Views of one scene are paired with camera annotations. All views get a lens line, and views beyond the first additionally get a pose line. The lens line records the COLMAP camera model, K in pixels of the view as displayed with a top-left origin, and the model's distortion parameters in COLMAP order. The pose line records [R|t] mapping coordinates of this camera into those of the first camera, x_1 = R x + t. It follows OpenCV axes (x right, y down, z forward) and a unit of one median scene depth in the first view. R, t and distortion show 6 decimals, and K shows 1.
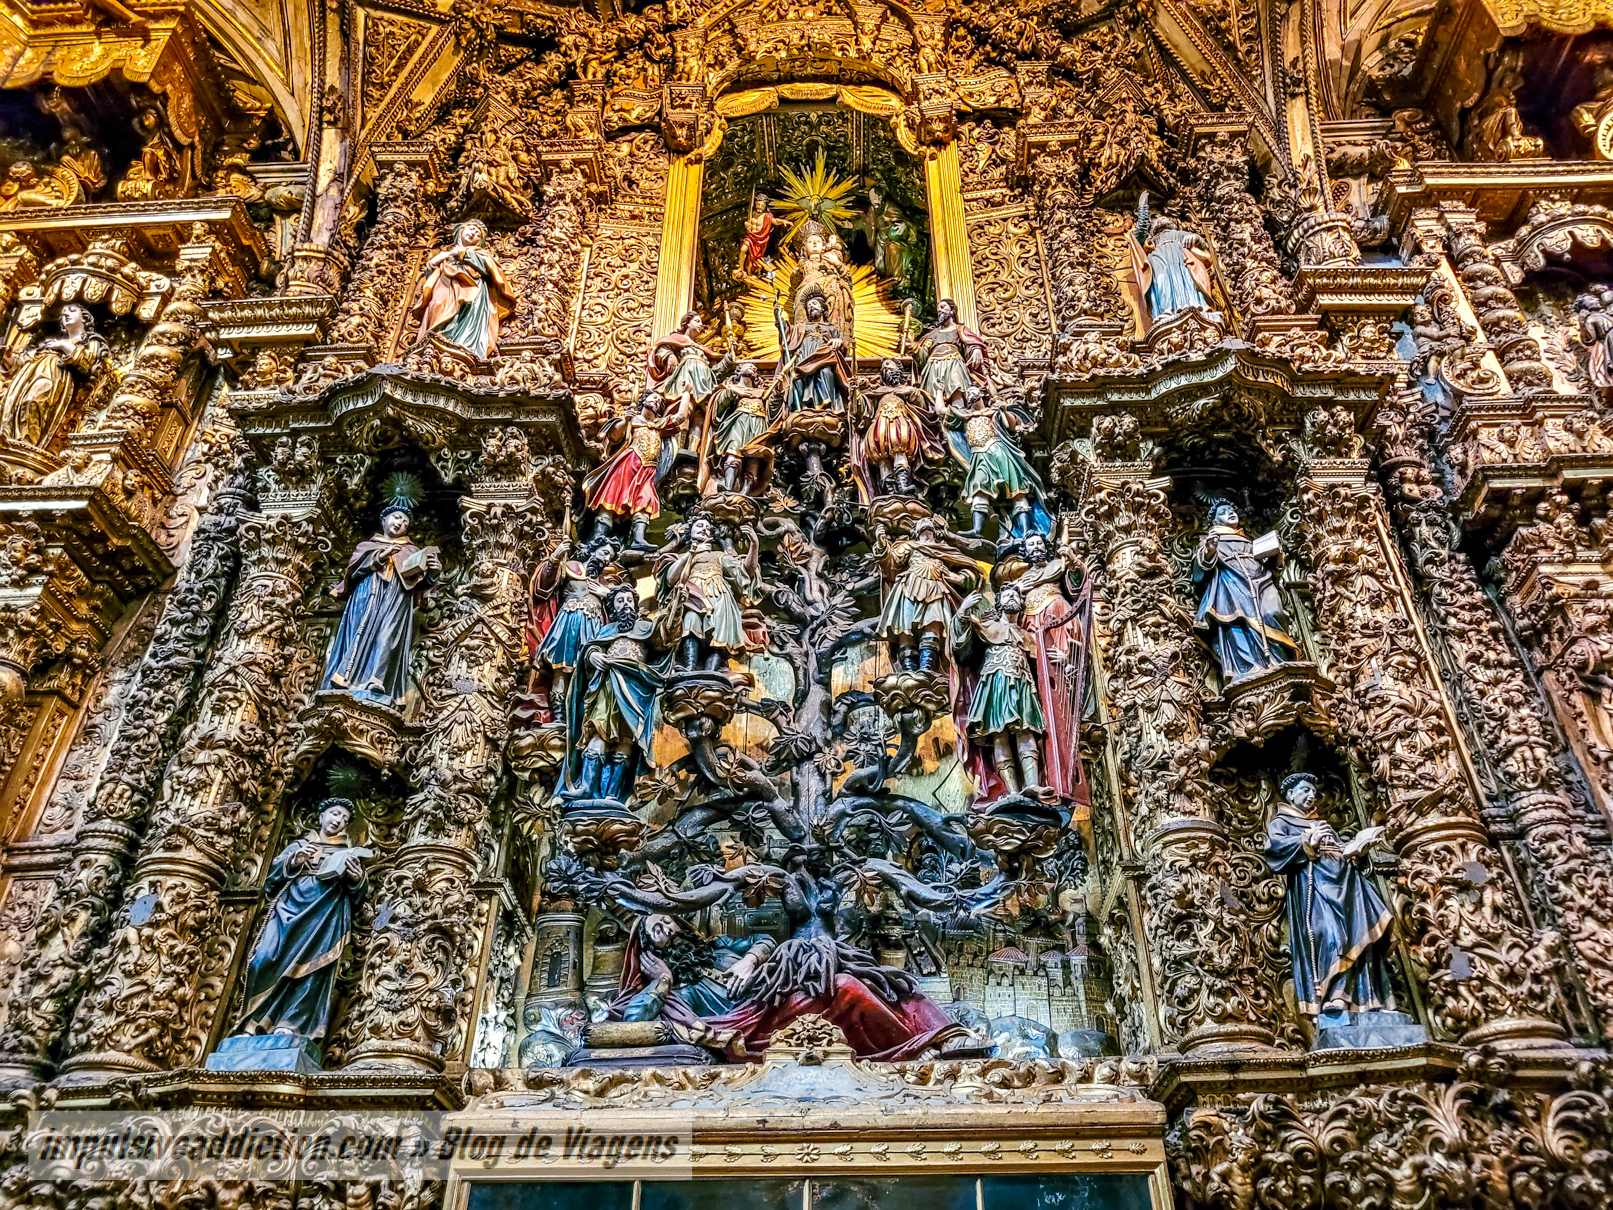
lens RADIAL K [[1206.3, 0, 815.7], [0, 1206.3, 602.2], [0, 0, 1]] dist [0.032810, -0.007830]
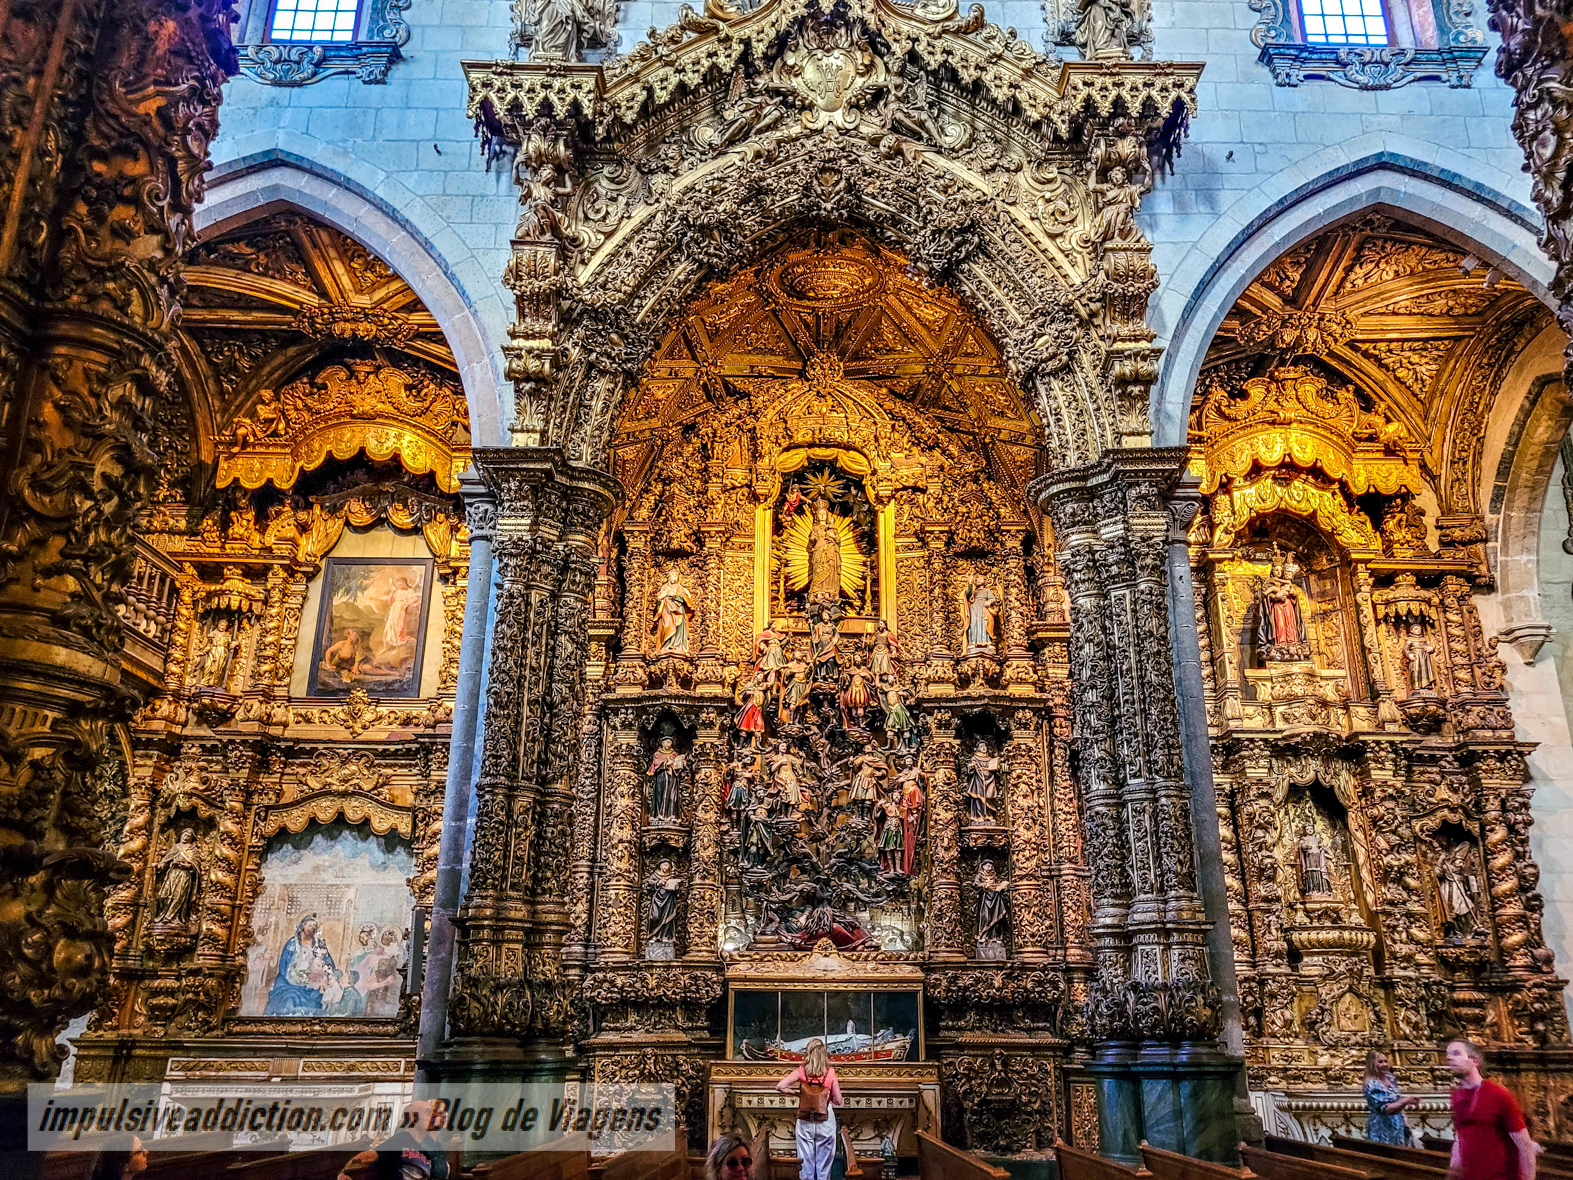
lens RADIAL K [[1205.1, 0, 786.5], [0, 1205.1, 590.0], [0, 0, 1]] dist [-0.000039, -0.001282]
pose [[0.999630, 0.019735, 0.018739, -0.162102], [-0.024324, 0.956722, 0.289984, -1.295313], [-0.012205, -0.290332, 0.956848, -1.585708]]
